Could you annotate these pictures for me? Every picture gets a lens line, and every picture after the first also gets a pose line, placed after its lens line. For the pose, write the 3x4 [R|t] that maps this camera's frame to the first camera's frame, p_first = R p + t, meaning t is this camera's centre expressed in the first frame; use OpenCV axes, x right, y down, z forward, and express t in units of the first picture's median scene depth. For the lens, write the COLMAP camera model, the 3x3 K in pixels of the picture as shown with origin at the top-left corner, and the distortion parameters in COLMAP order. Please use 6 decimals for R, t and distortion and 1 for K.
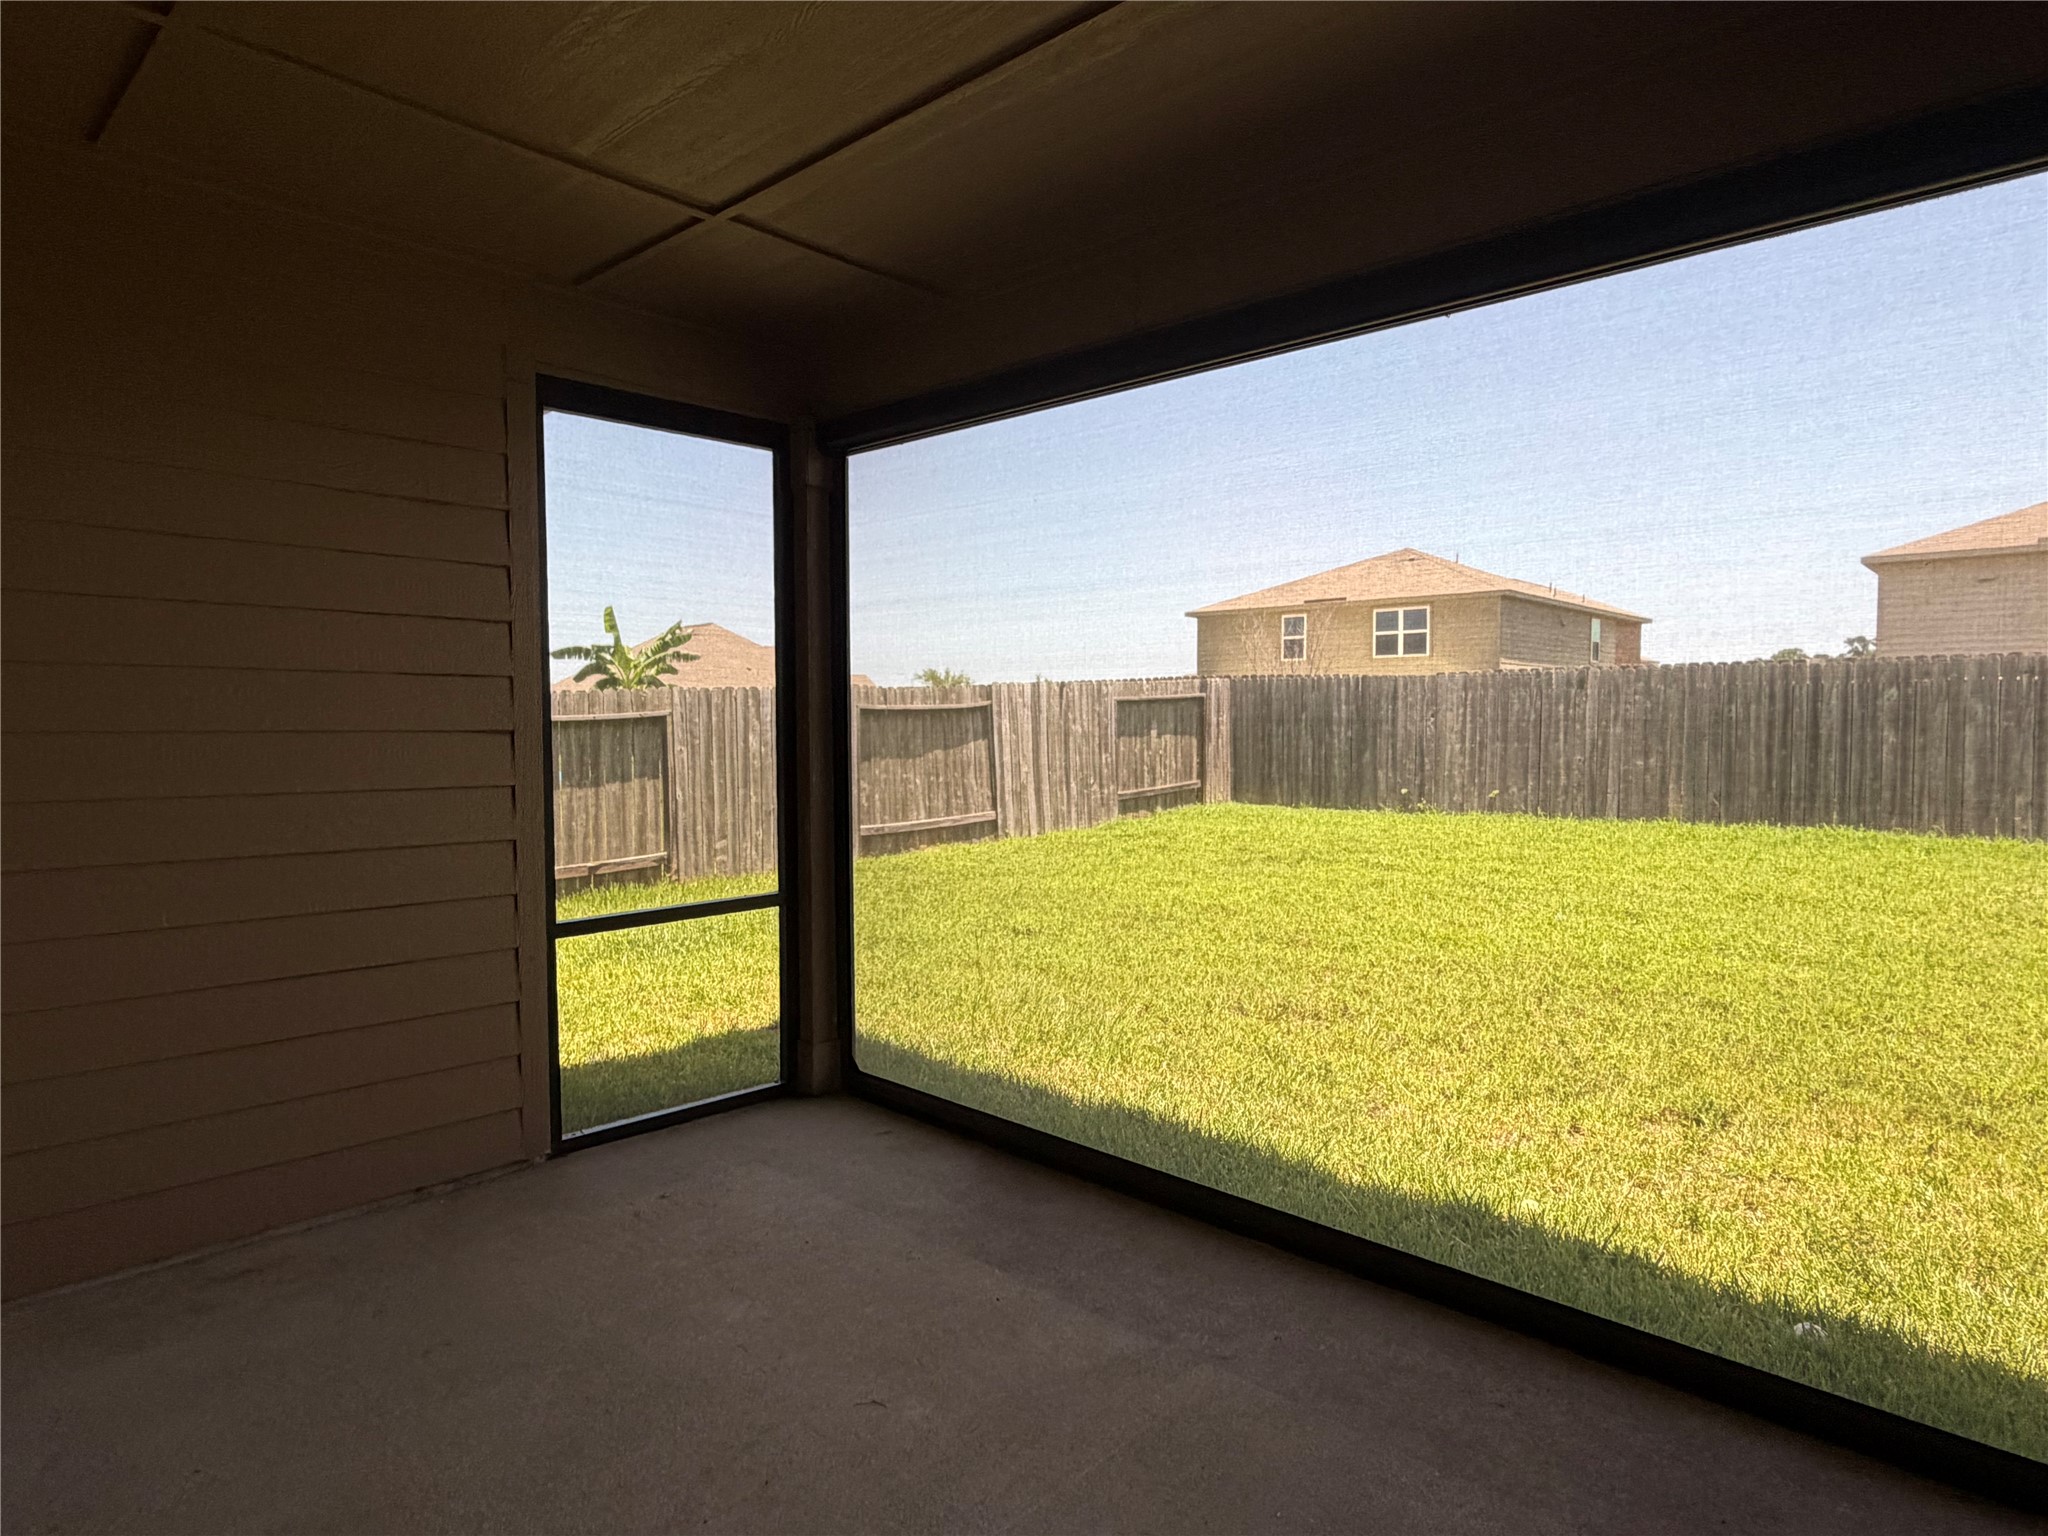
lens RADIAL K [[1150.7, 0, 1025.9], [0, 1150.7, 765.6], [0, 0, 1]] dist [-0.013065, 0.001550]
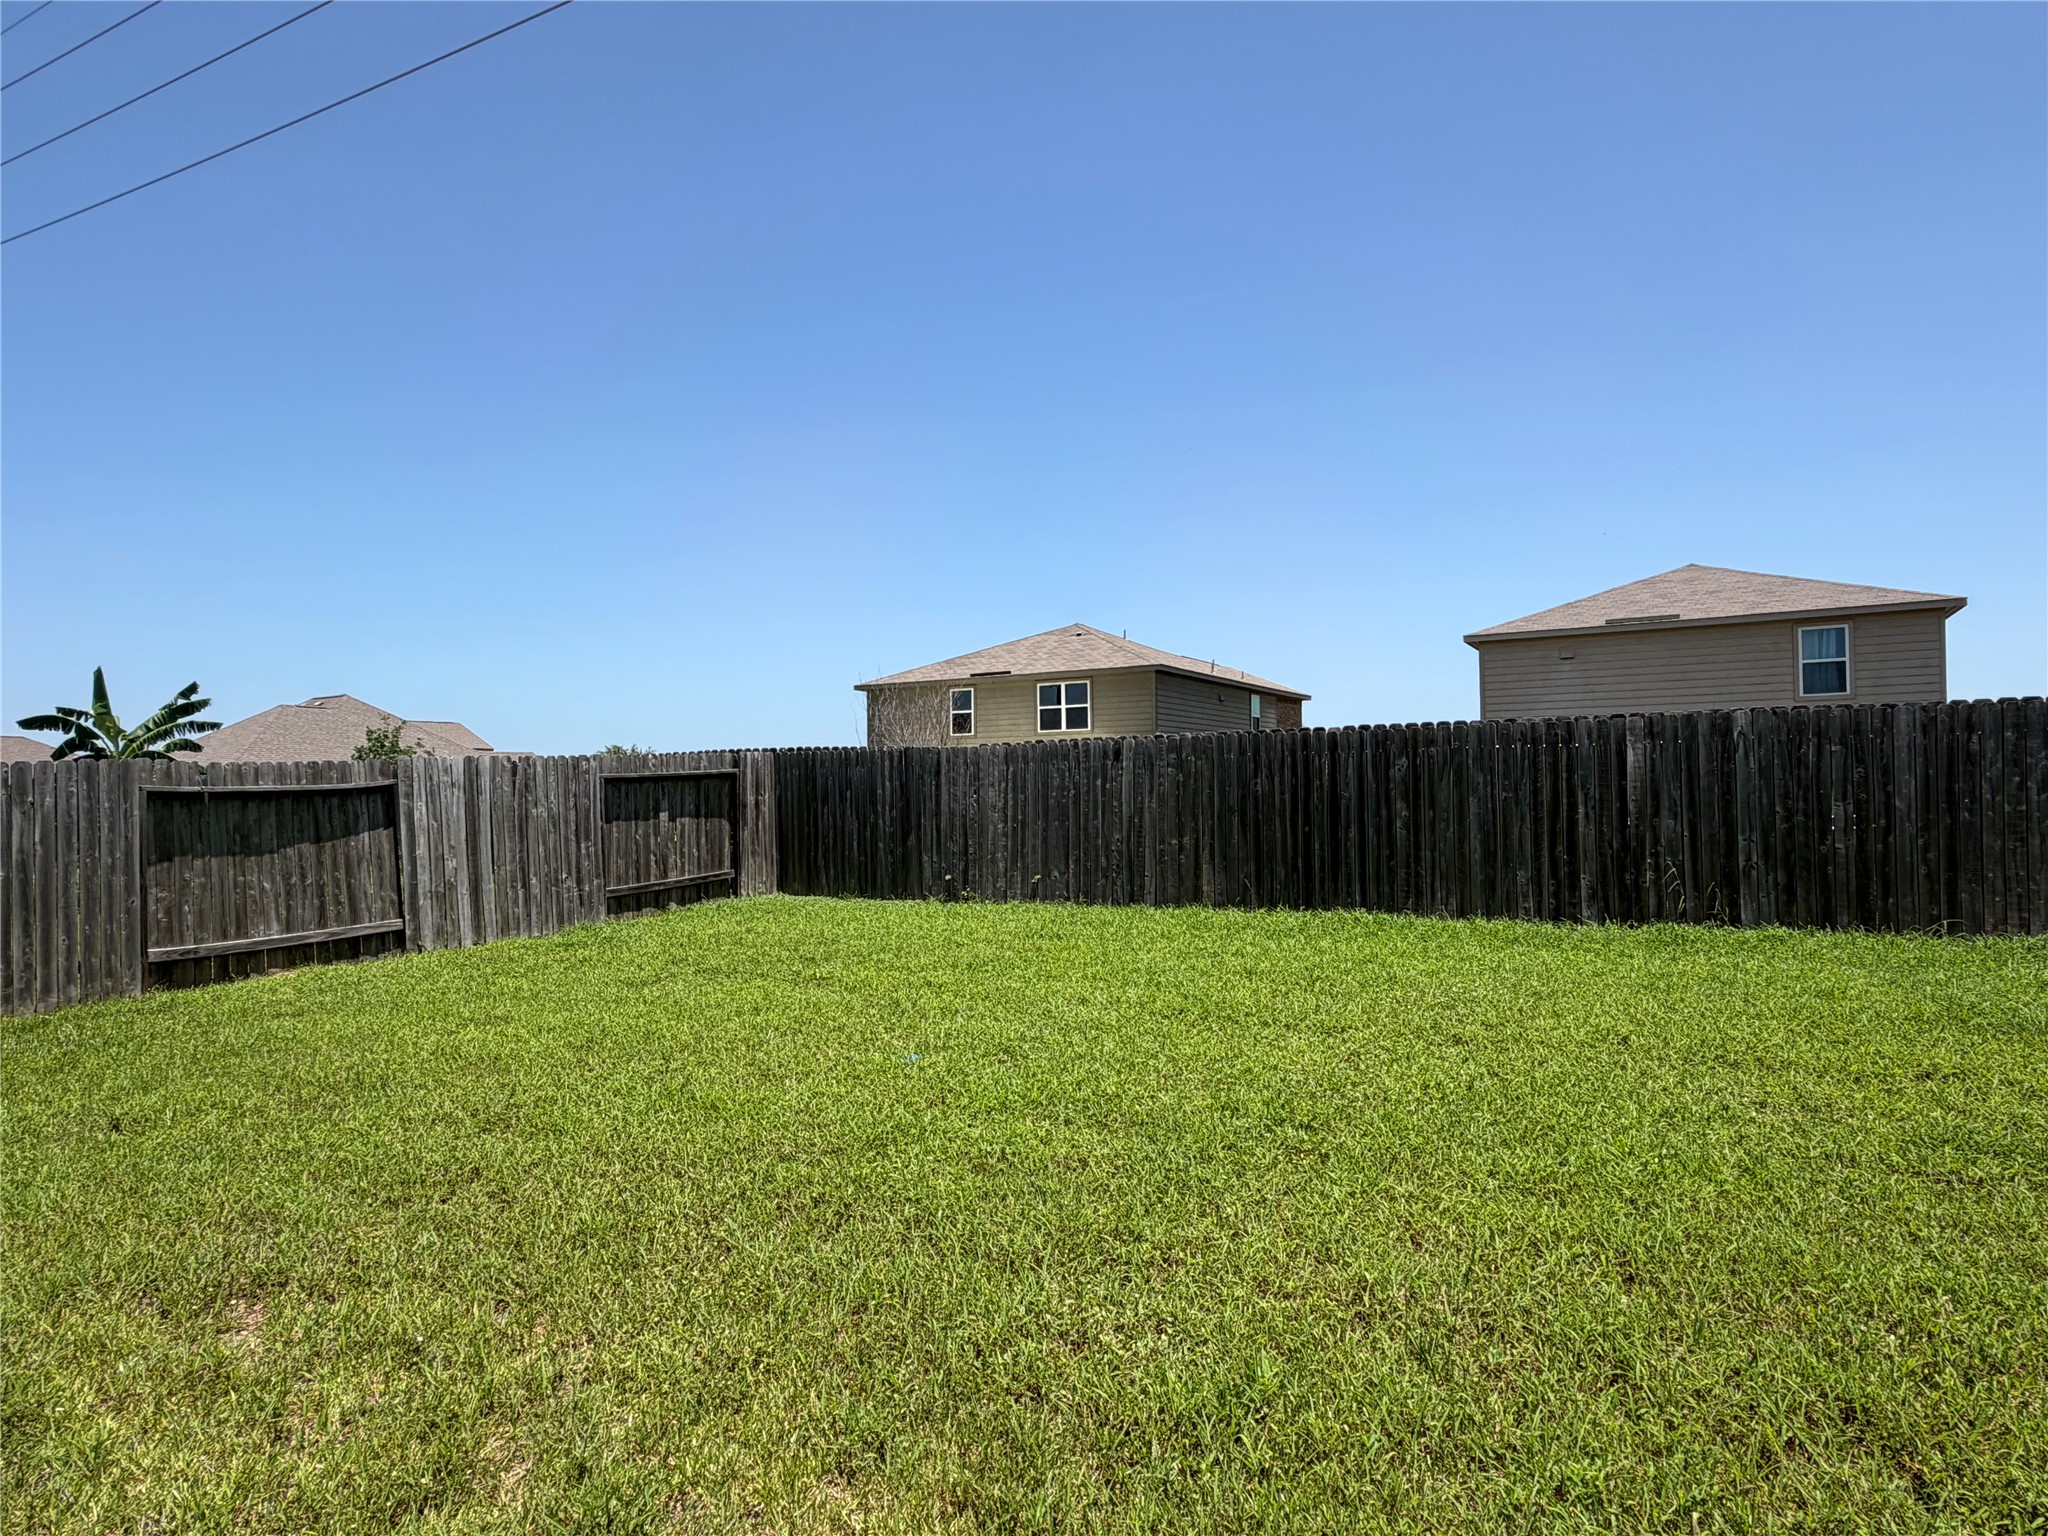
lens RADIAL K [[1150.7, 0, 1026.6], [0, 1150.7, 778.8], [0, 0, 1]] dist [-0.013065, 0.001550]
pose [[0.976265, -0.007672, 0.216442, 0.211432], [0.019702, 0.998375, -0.053478, -0.005655], [-0.215680, 0.056473, 0.974830, 0.130250]]
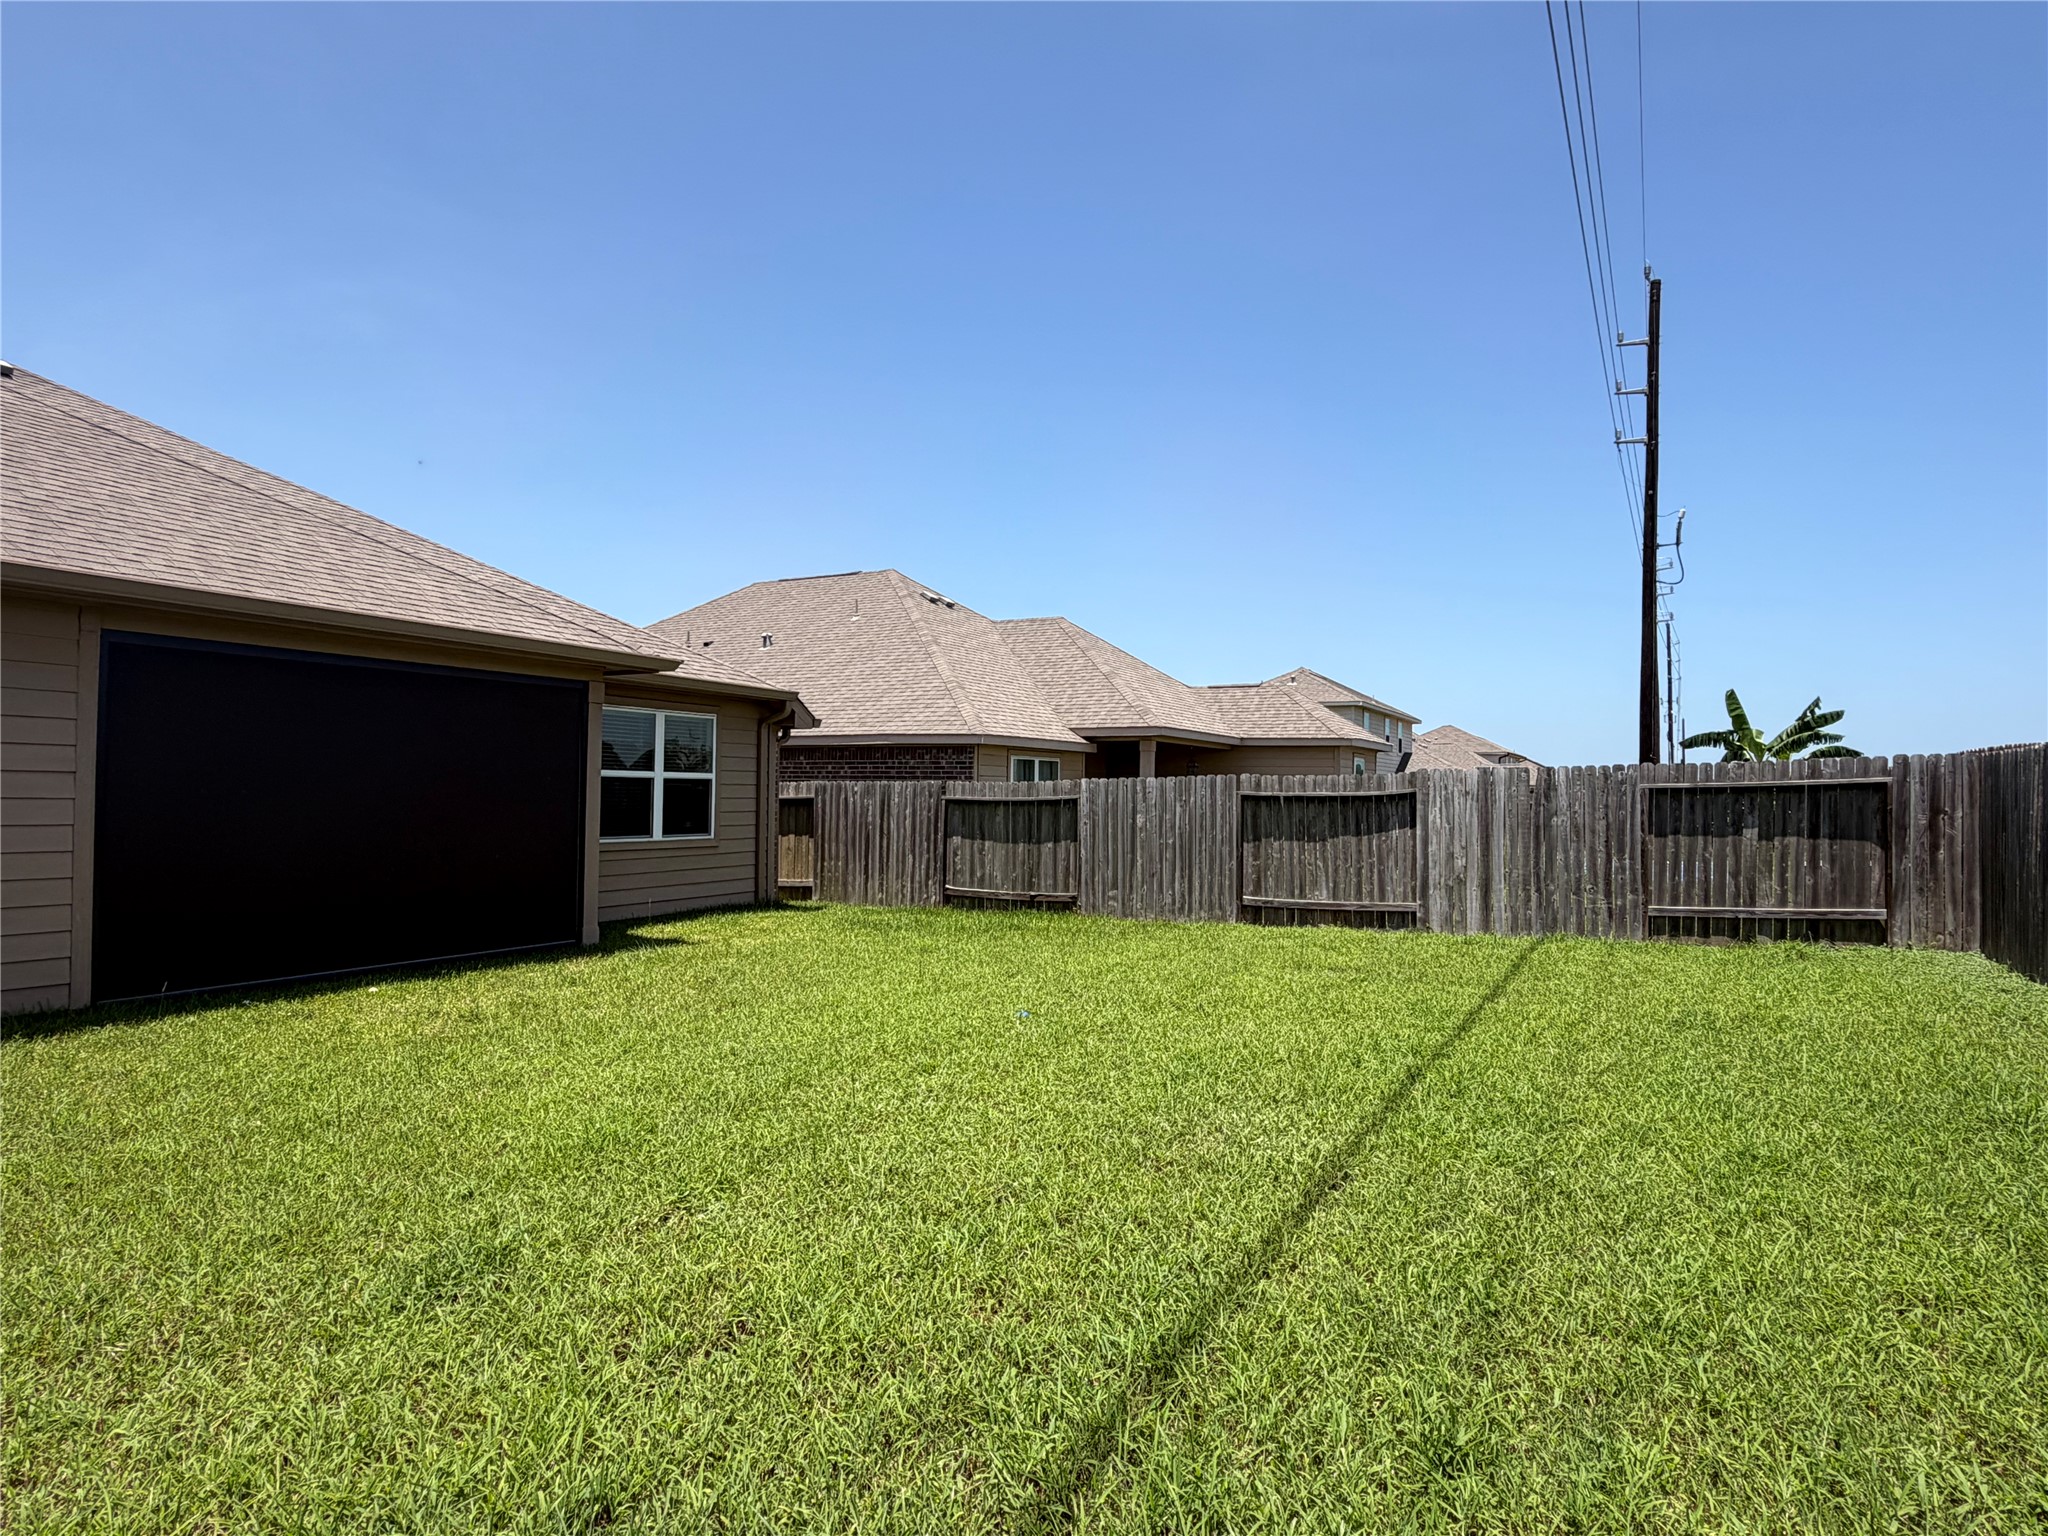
lens RADIAL K [[1150.7, 0, 1025.8], [0, 1150.7, 777.1], [0, 0, 1]] dist [-0.013065, 0.001550]
pose [[0.224149, -0.013257, -0.974465, 0.796113], [-0.057735, 0.997971, -0.026858, -0.019844], [0.972843, 0.062281, 0.222928, 0.440931]]
